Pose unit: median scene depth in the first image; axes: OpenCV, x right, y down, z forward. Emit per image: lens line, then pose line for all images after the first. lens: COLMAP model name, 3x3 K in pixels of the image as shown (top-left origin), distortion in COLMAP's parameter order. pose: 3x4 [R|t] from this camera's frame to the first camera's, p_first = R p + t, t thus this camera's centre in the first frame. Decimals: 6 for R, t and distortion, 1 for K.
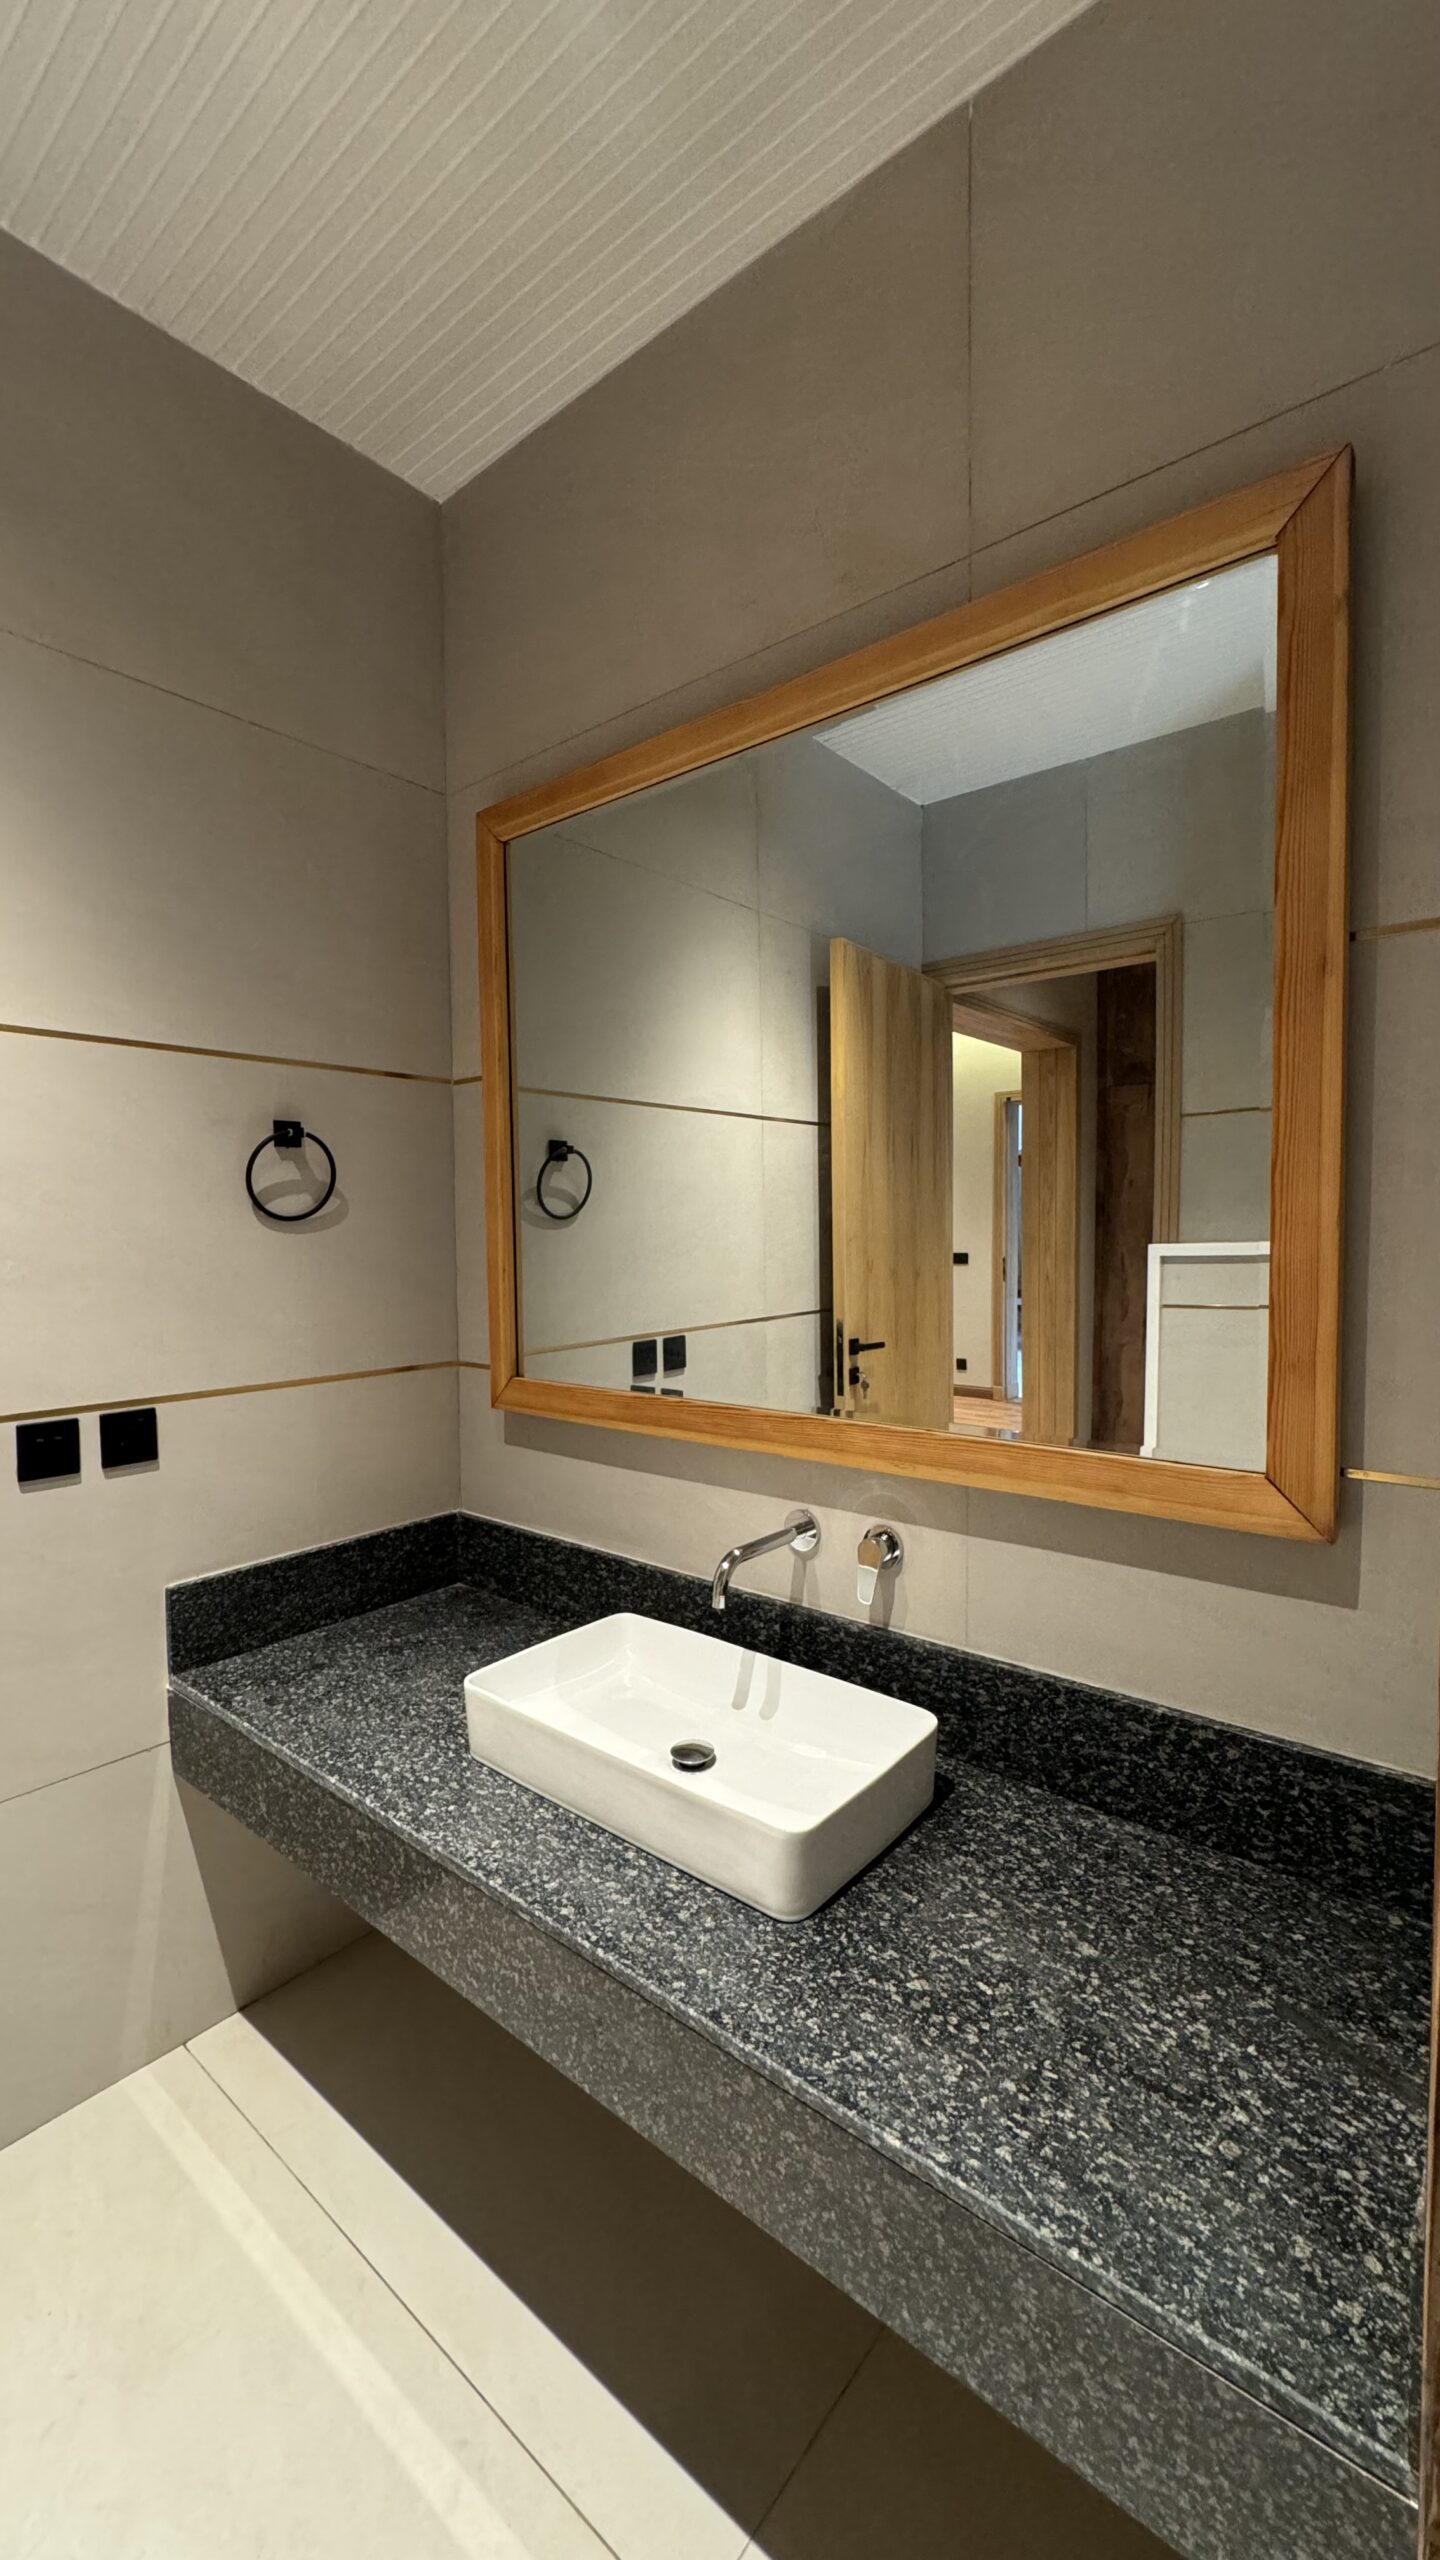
lens RADIAL K [[1029.2, 0, 700.9], [0, 1029.2, 1275.7], [0, 0, 1]] dist [-0.001263, -0.000050]
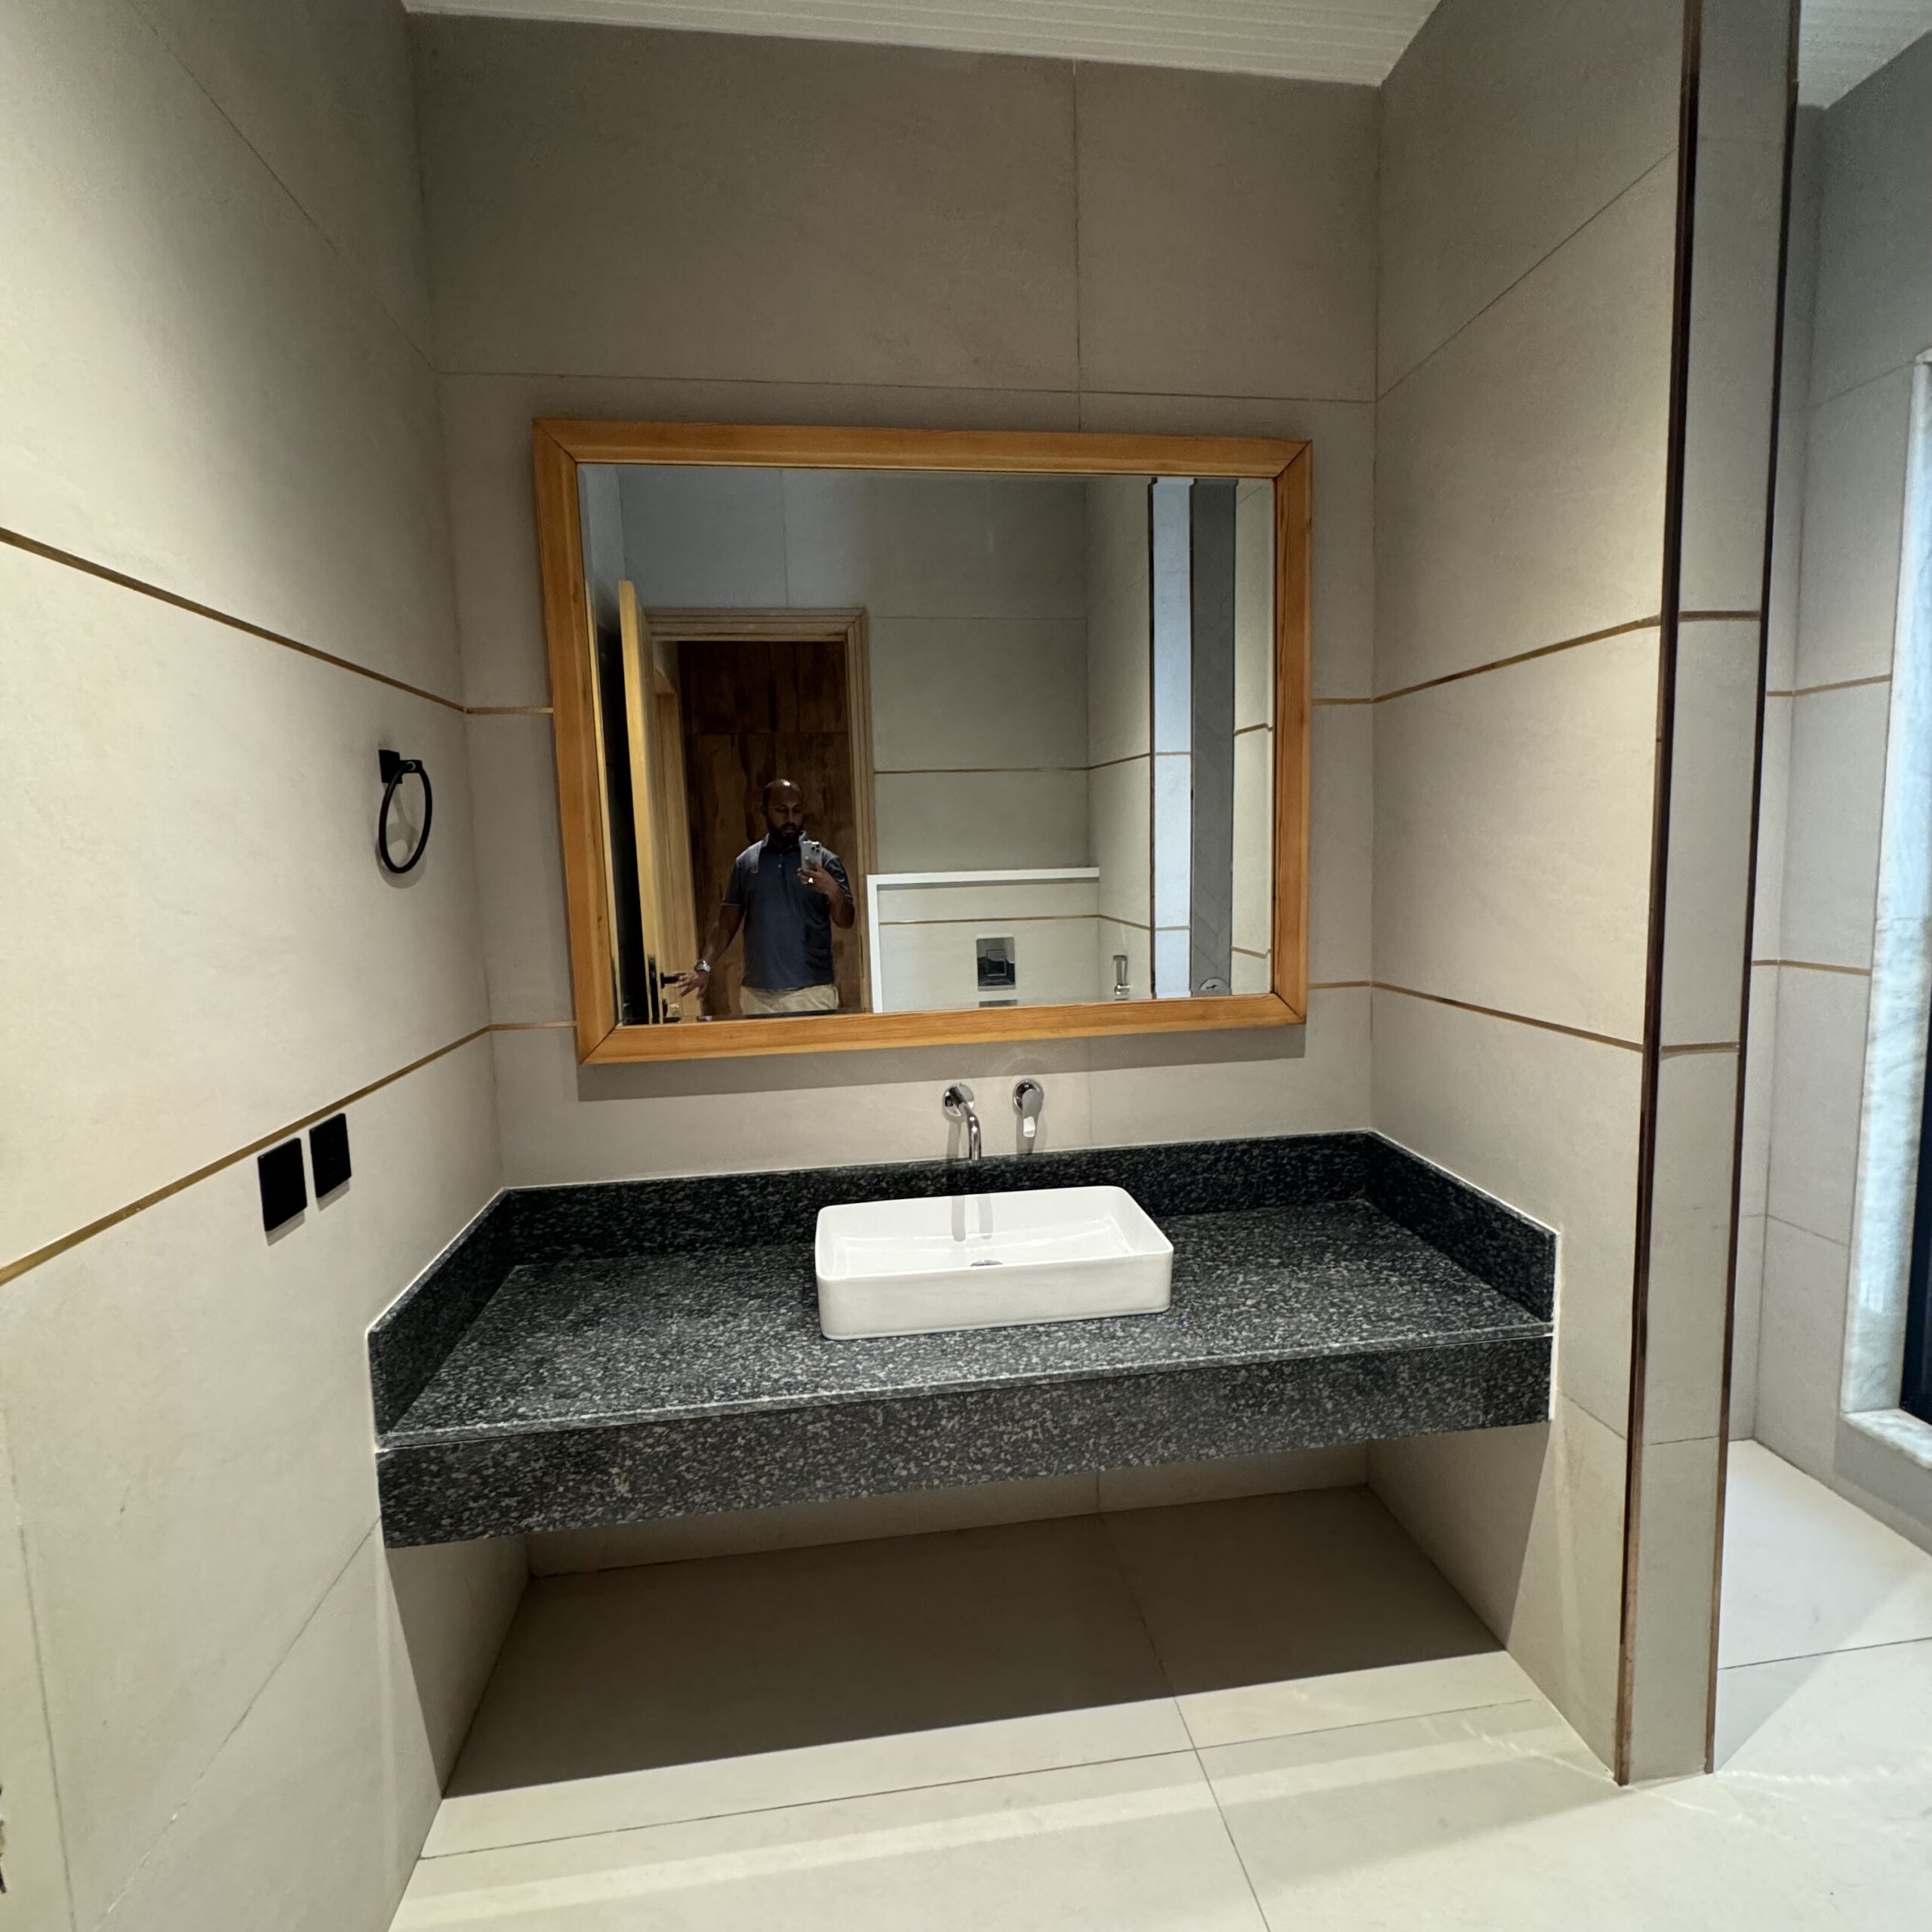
lens RADIAL K [[1034.4, 0, 976.0], [0, 1034.4, 963.6], [0, 0, 1]] dist [0.001475, -0.002193]
pose [[0.668204, -0.092246, 0.738237, -0.929261], [0.055212, 0.995696, 0.074443, -0.021262], [-0.741926, -0.008984, 0.670421, 0.127871]]
